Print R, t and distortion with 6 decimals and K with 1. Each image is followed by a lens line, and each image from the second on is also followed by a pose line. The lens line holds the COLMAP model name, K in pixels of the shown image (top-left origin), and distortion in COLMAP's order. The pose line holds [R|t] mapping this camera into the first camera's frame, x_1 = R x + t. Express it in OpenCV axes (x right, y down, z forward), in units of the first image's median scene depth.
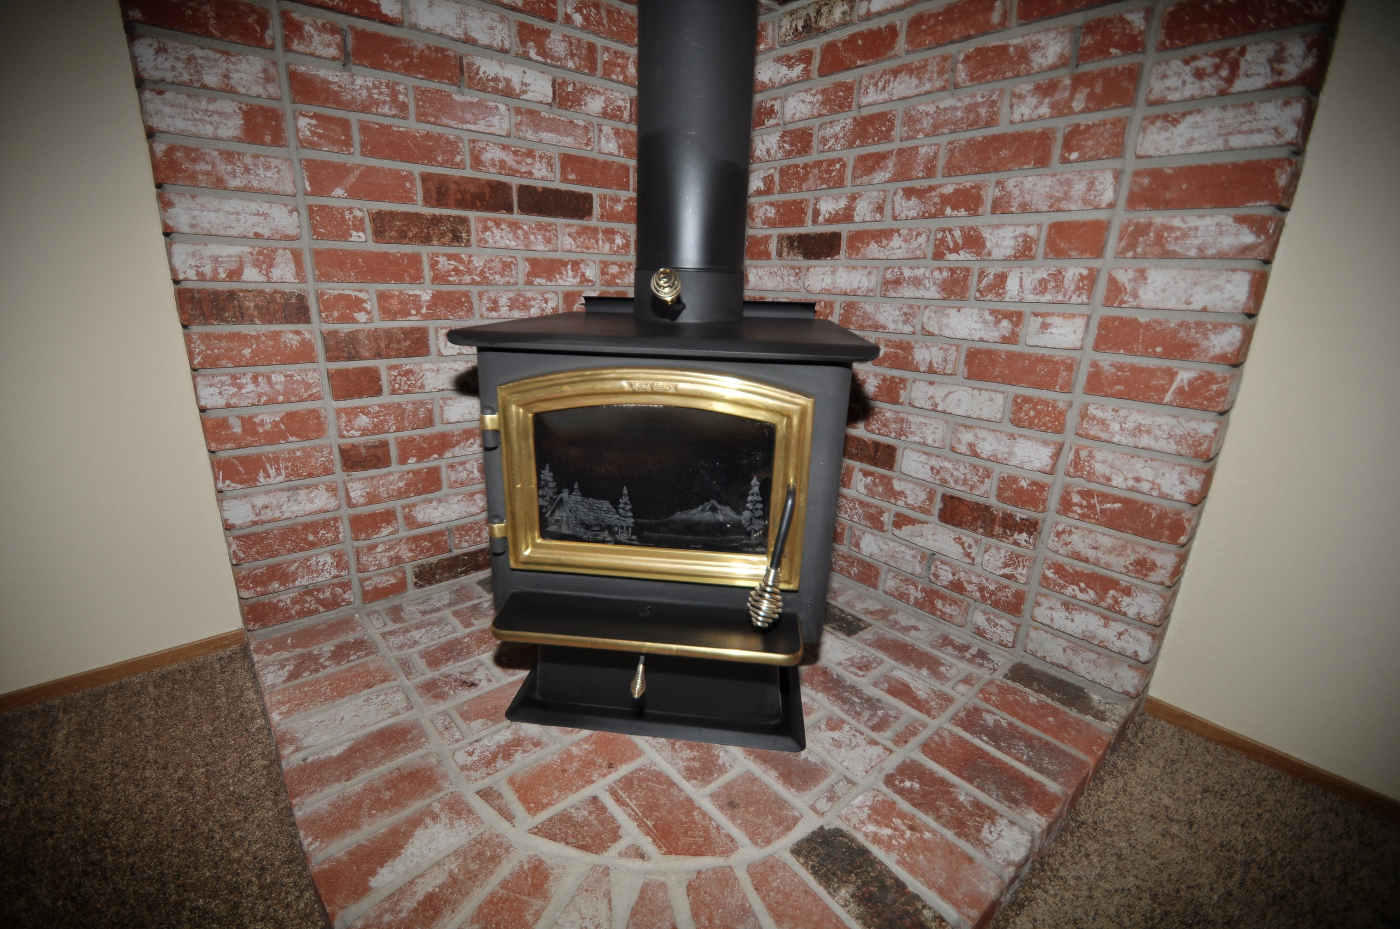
lens RADIAL K [[629.5, 0, 693.4], [0, 629.5, 472.7], [0, 0, 1]] dist [-0.003727, -0.000328]
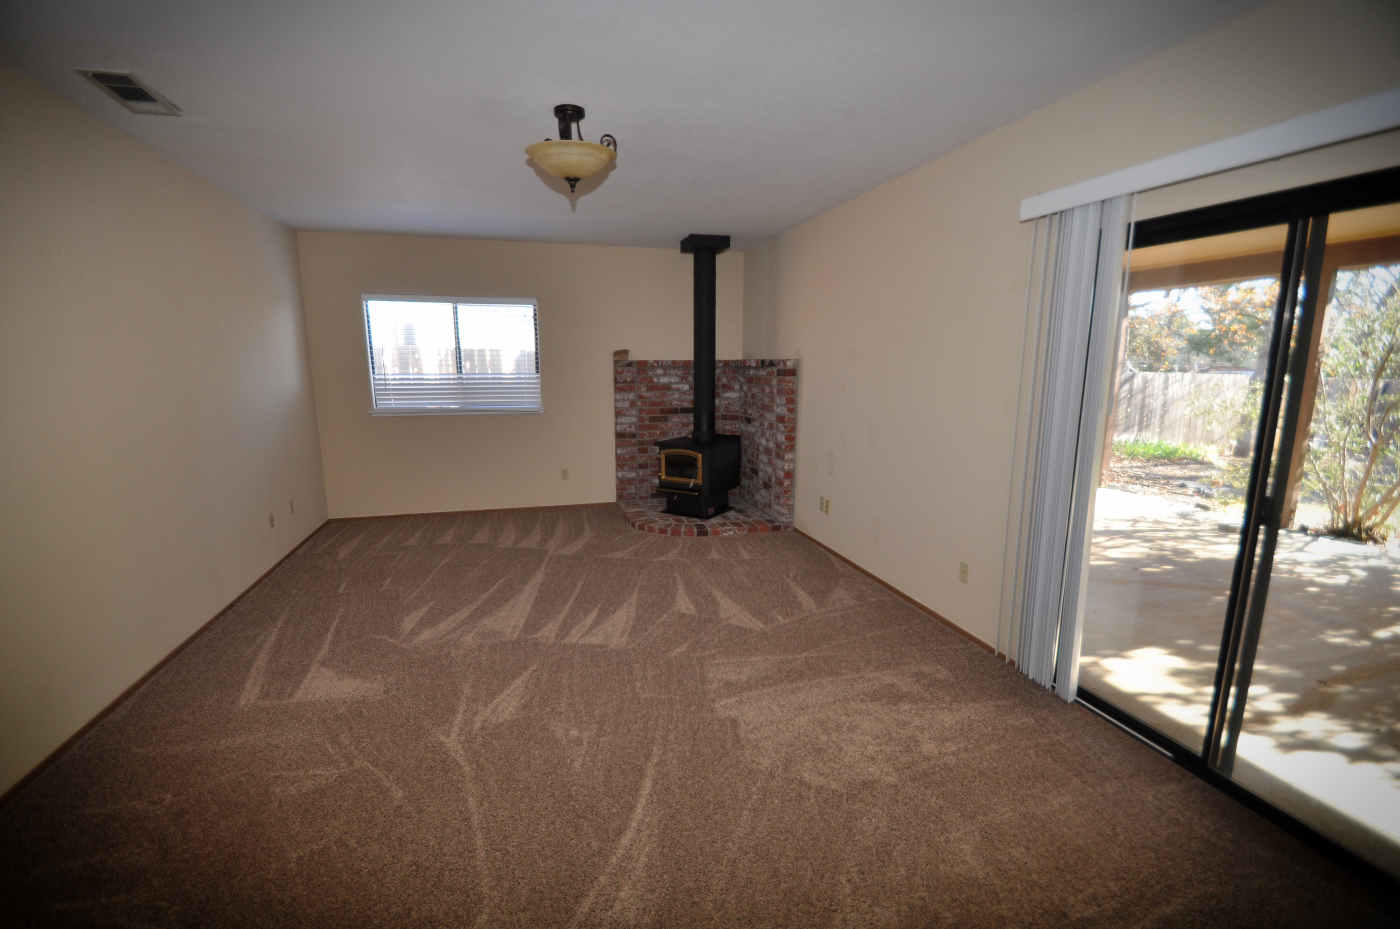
lens RADIAL K [[629.5, 0, 699.4], [0, 629.5, 469.2], [0, 0, 1]] dist [-0.003727, -0.000328]
pose [[0.911613, 0.043257, -0.408767, 1.925578], [-0.098661, 0.988403, -0.115434, 0.539230], [0.399034, 0.145561, 0.905309, -3.329283]]
